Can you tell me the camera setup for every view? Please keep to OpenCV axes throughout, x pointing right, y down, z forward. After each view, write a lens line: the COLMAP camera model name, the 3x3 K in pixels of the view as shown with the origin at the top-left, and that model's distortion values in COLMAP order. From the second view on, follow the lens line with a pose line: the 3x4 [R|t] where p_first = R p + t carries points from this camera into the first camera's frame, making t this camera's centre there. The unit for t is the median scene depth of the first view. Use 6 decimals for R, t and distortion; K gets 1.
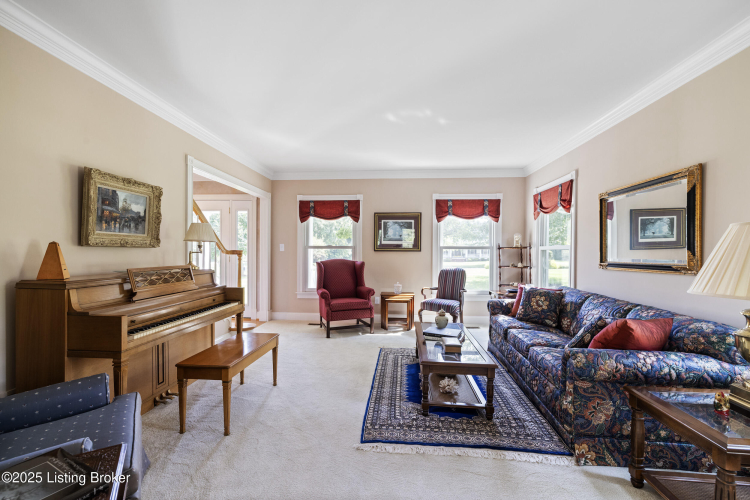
lens RADIAL K [[317.1, 0, 372.5], [0, 317.1, 252.6], [0, 0, 1]] dist [-0.002187, 0.000056]
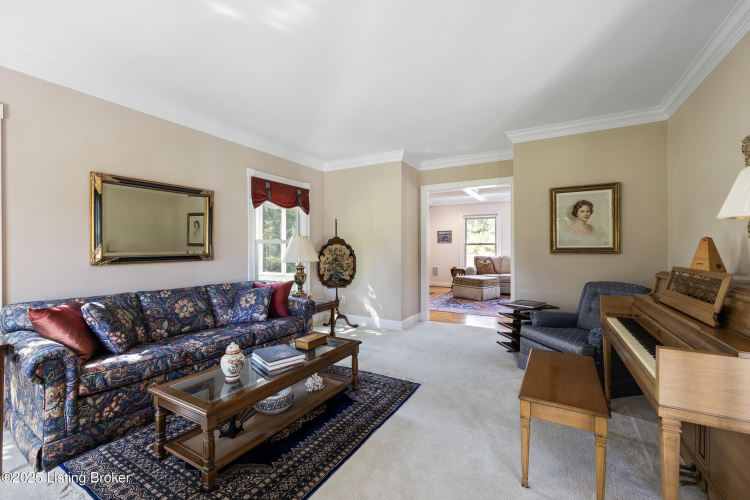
lens RADIAL K [[317.1, 0, 373.6], [0, 317.1, 249.3], [0, 0, 1]] dist [-0.002187, 0.000056]
pose [[-0.890592, -0.000783, 0.454803, -0.396000], [0.005342, 0.999912, 0.012181, -0.036712], [-0.454772, 0.013278, -0.890509, 1.847171]]
